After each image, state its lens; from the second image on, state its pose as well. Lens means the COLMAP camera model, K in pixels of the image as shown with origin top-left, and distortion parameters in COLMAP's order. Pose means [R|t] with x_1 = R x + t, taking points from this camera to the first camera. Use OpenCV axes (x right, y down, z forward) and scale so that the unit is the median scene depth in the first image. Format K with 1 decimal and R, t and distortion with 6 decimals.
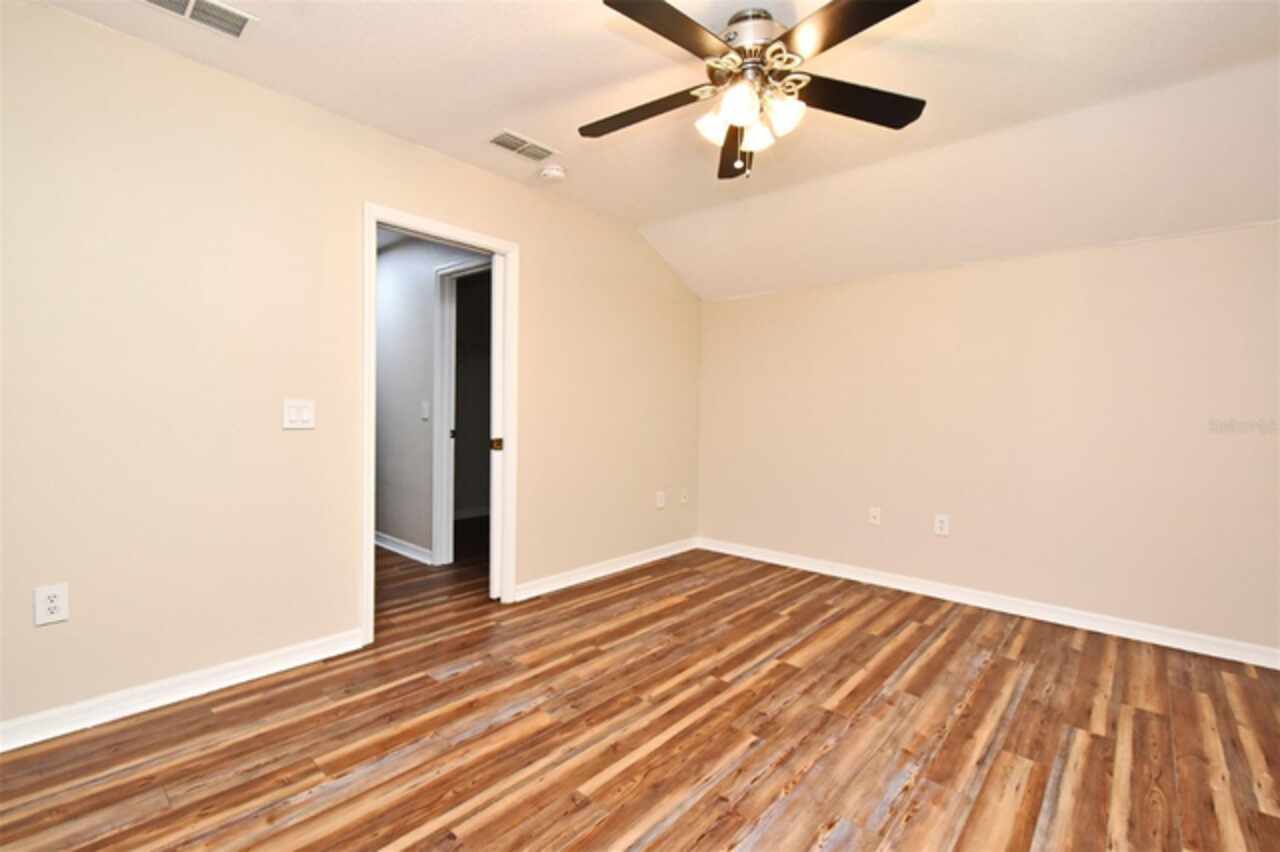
lens RADIAL K [[564.1, 0, 641.0], [0, 564.1, 421.8], [0, 0, 1]] dist [0.001061, -0.002461]
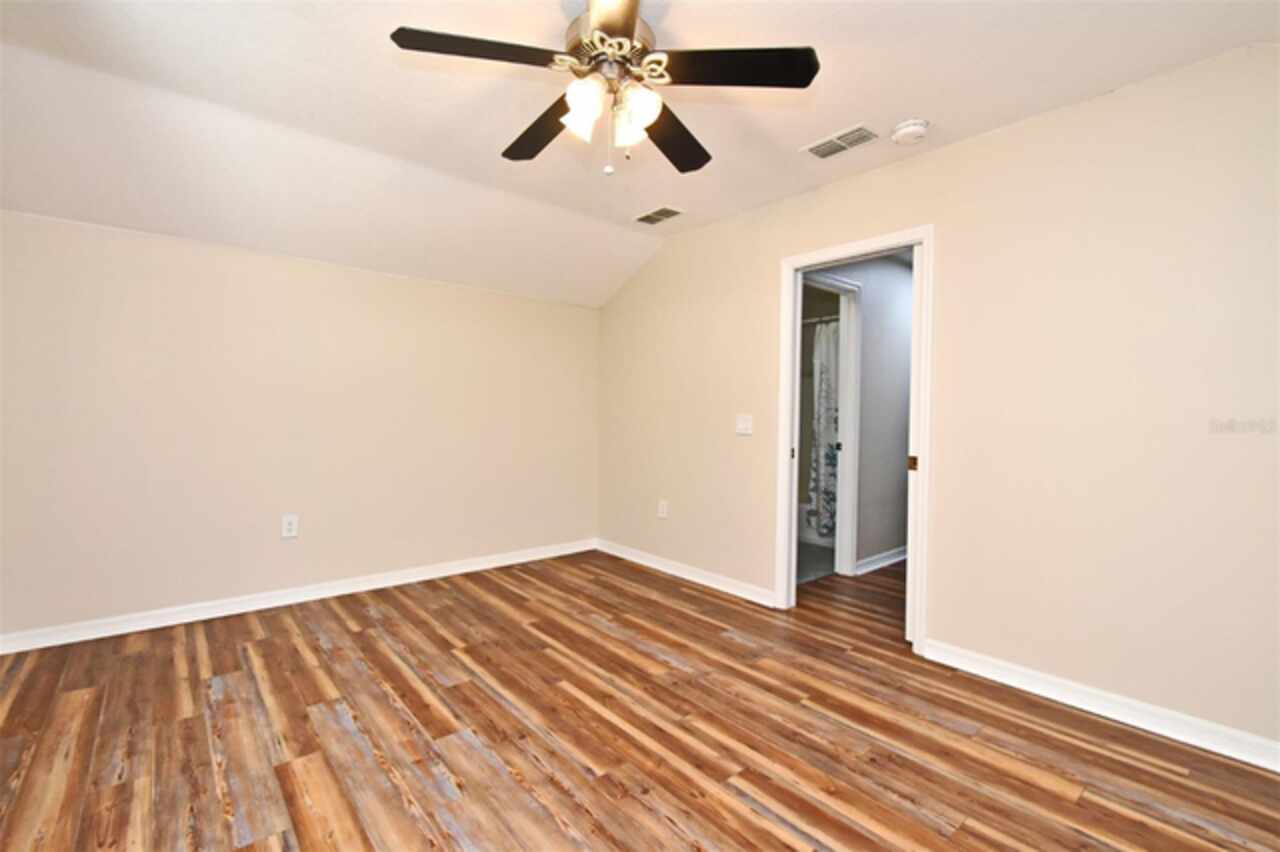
lens RADIAL K [[564.1, 0, 641.2], [0, 564.1, 423.5], [0, 0, 1]] dist [0.001061, -0.002461]
pose [[-0.136000, -0.000640, -0.990709, 0.967384], [-0.040187, 0.999180, 0.004872, -0.012797], [0.989893, 0.040476, -0.135914, 1.027412]]
